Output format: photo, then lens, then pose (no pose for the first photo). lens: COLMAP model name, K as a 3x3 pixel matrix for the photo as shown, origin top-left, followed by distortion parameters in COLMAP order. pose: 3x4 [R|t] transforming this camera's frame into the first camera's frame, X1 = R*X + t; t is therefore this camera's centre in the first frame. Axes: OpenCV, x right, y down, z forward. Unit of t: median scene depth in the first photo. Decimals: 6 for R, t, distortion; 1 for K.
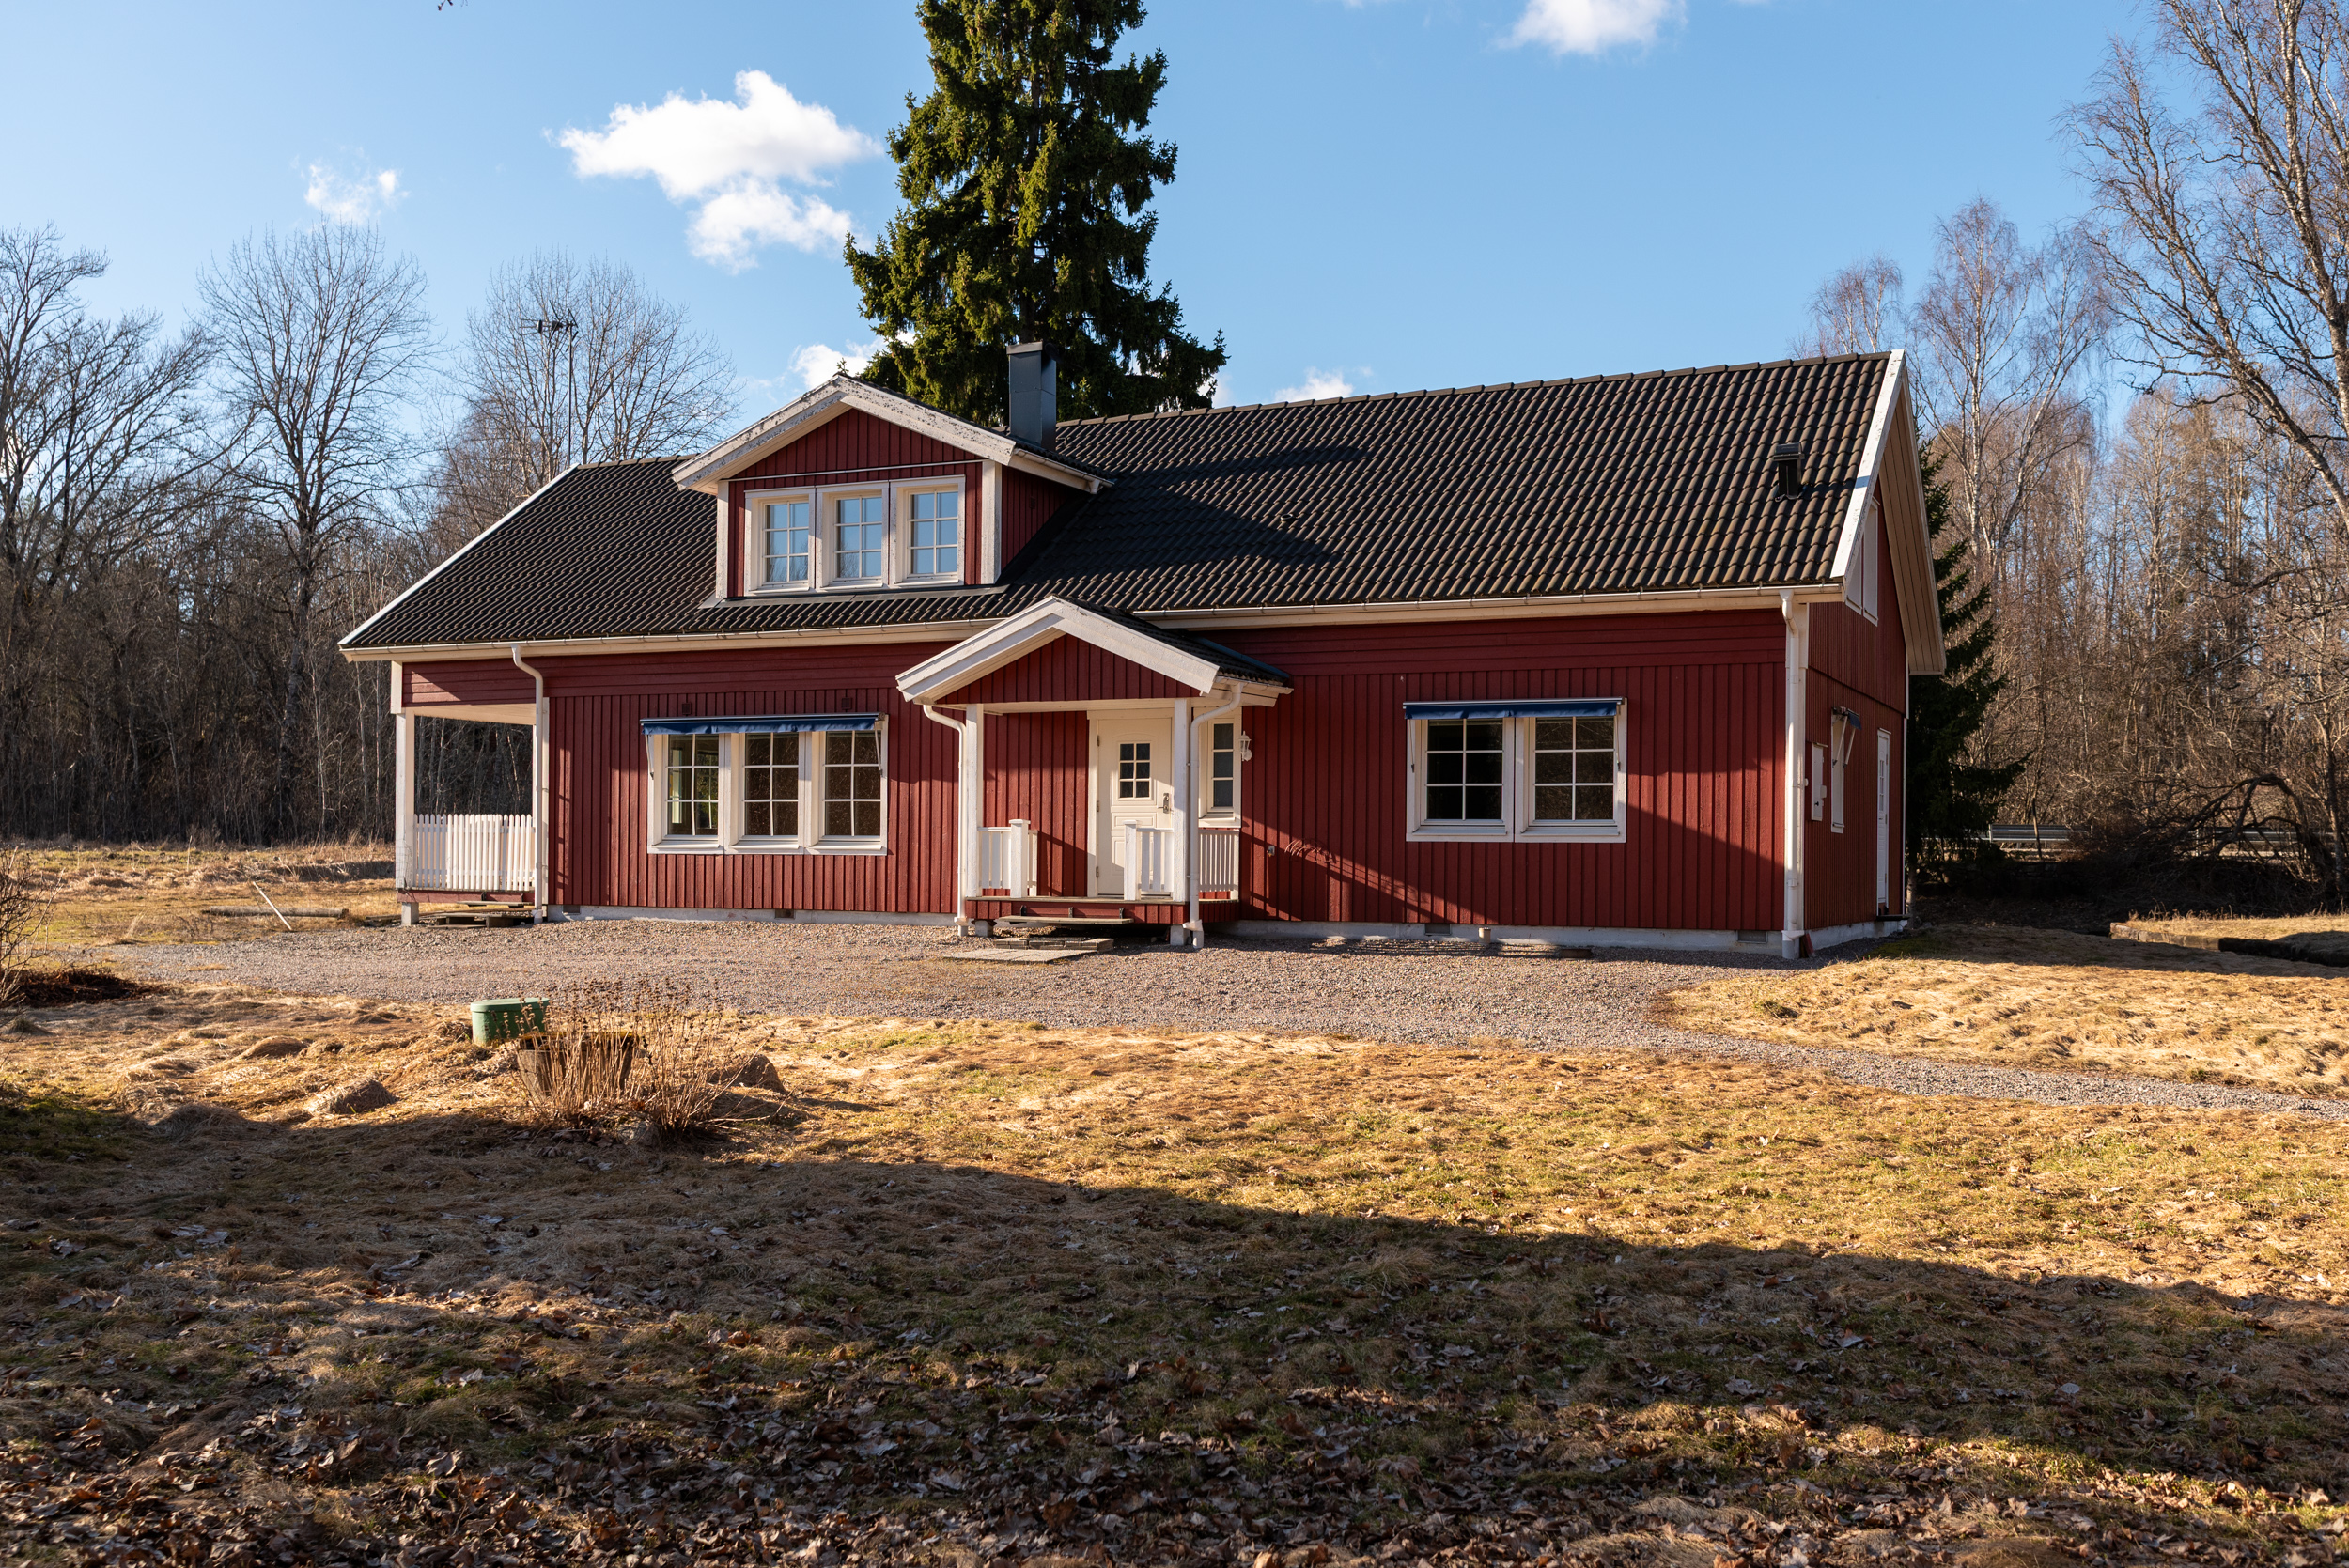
lens RADIAL K [[2300.4, 0, 1174.5], [0, 2300.4, 798.6], [0, 0, 1]] dist [-0.009209, 0.000000]
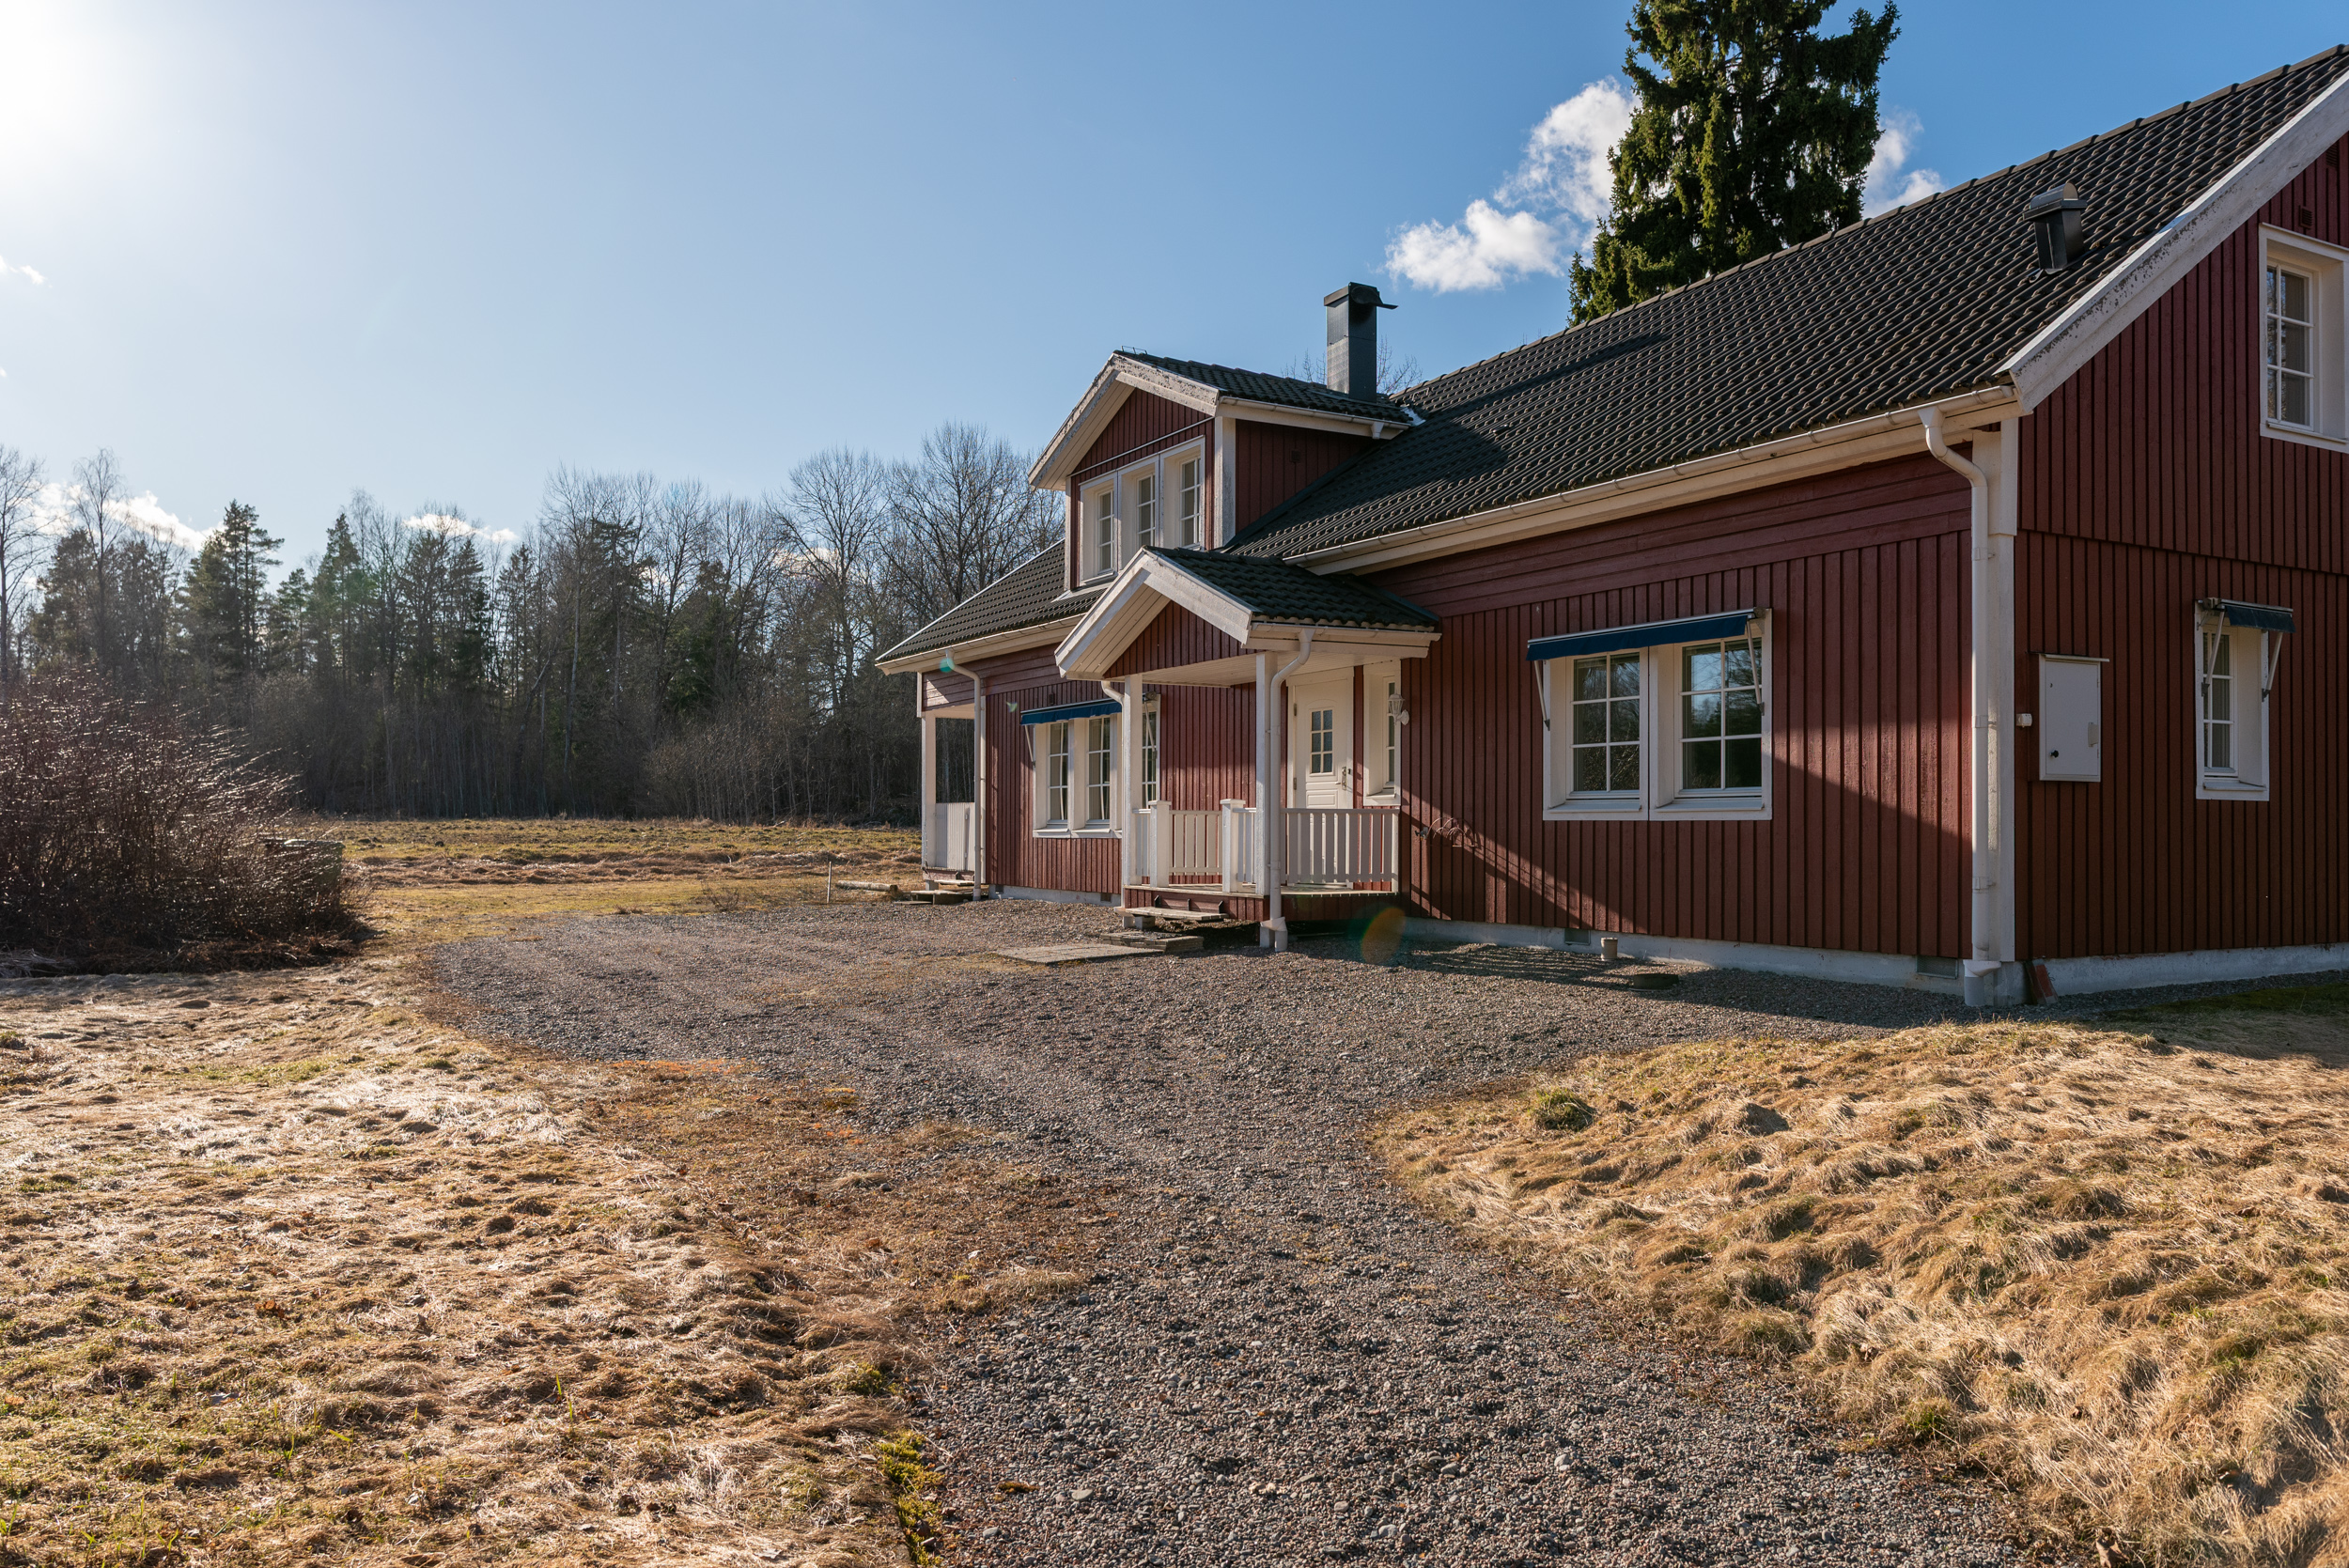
lens RADIAL K [[1723.6, 0, 1174.7], [0, 1723.6, 775.7], [0, 0, 1]] dist [-0.001465, -0.000037]
pose [[0.805486, -0.024475, -0.592109, 0.334826], [0.020715, 0.999699, -0.013142, 0.008321], [0.592253, -0.001680, 0.805750, 0.451855]]
